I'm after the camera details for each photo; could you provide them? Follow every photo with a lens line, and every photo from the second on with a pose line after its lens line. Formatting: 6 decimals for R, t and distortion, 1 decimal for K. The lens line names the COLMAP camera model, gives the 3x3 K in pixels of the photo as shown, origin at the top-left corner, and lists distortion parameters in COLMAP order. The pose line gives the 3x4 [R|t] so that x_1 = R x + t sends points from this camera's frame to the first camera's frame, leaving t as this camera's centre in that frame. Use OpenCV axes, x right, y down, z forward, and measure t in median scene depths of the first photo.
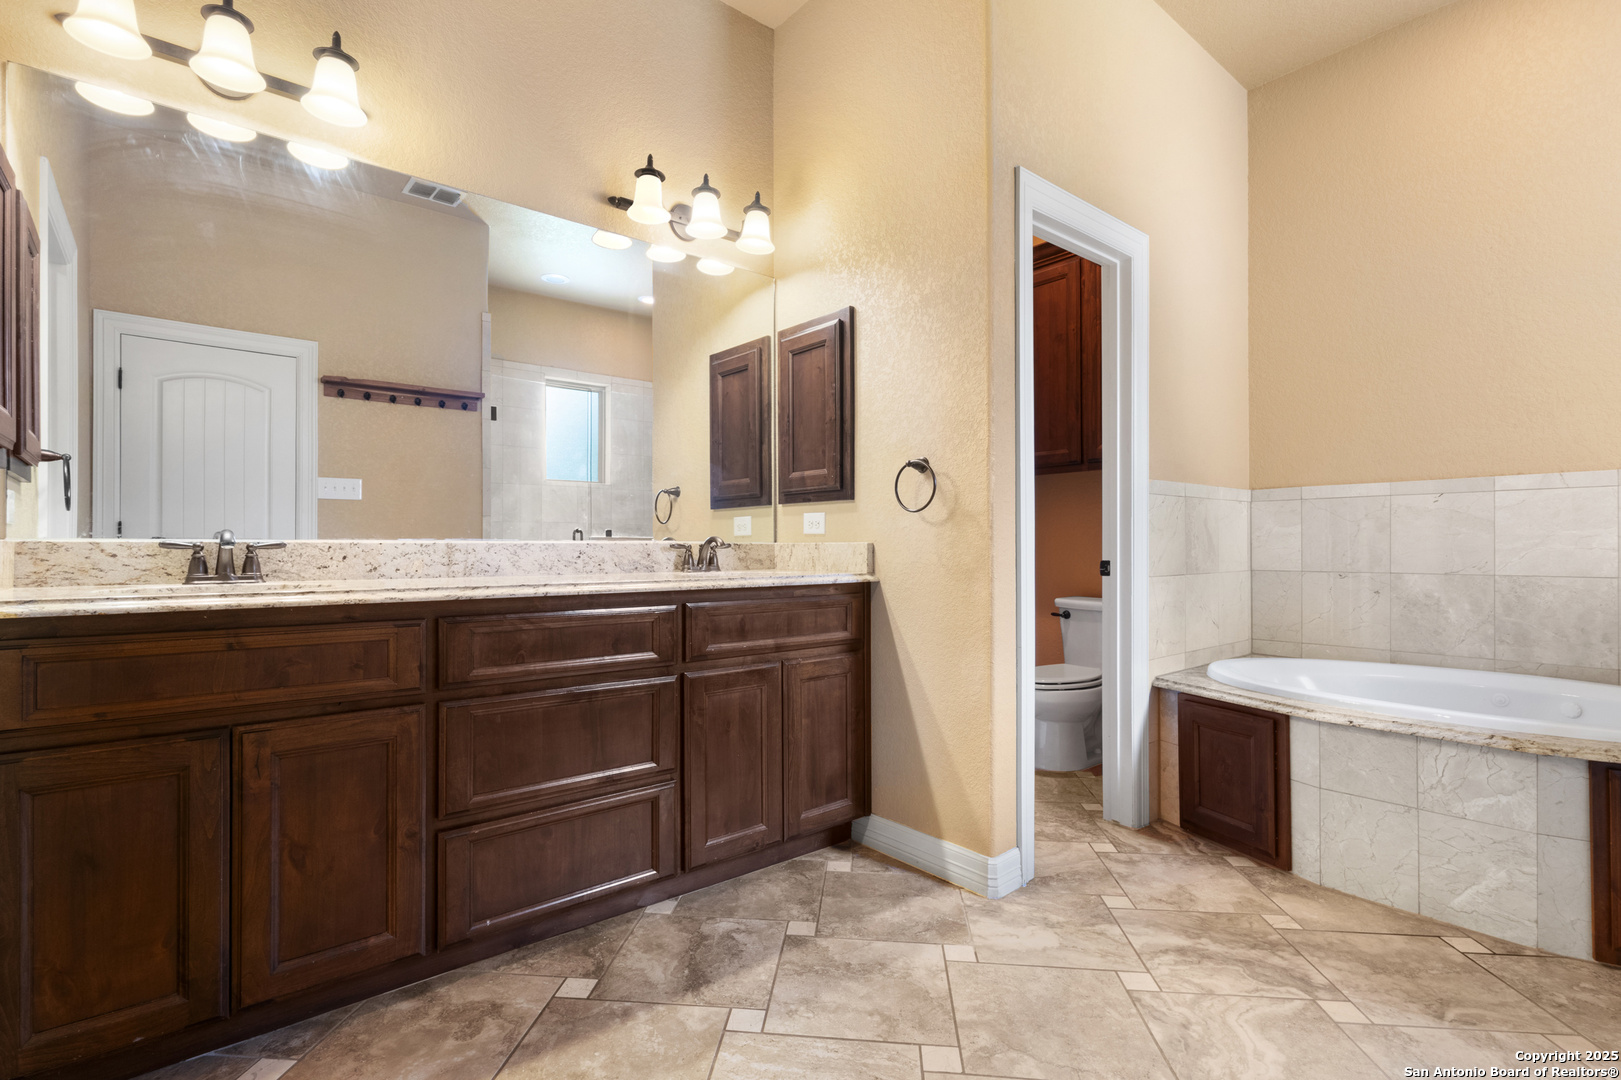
lens RADIAL K [[744.6, 0, 786.6], [0, 744.6, 539.3], [0, 0, 1]] dist [0.004578, -0.000608]
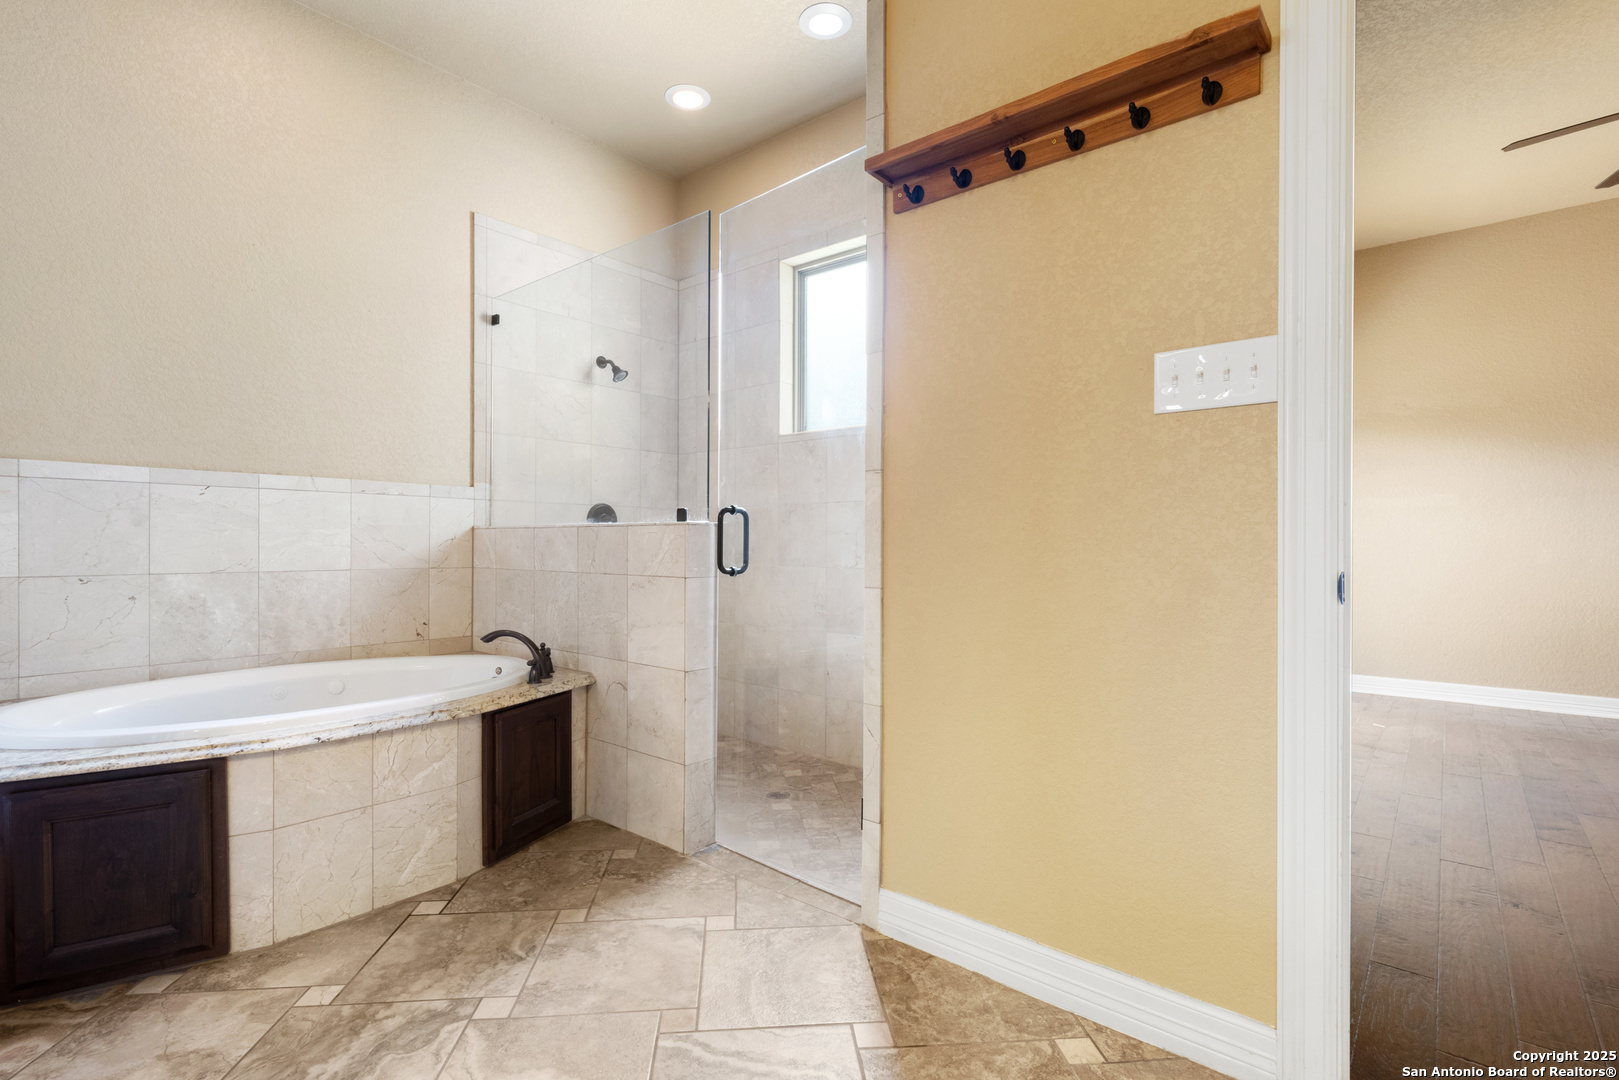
lens RADIAL K [[743.7, 0, 823.9], [0, 743.7, 547.4], [0, 0, 1]] dist [0.004578, -0.000608]
pose [[-0.189276, -0.003421, 0.981918, -0.230580], [-0.012403, 0.999922, 0.001093, 0.005384], [-0.981846, -0.011972, -0.189303, 0.550896]]
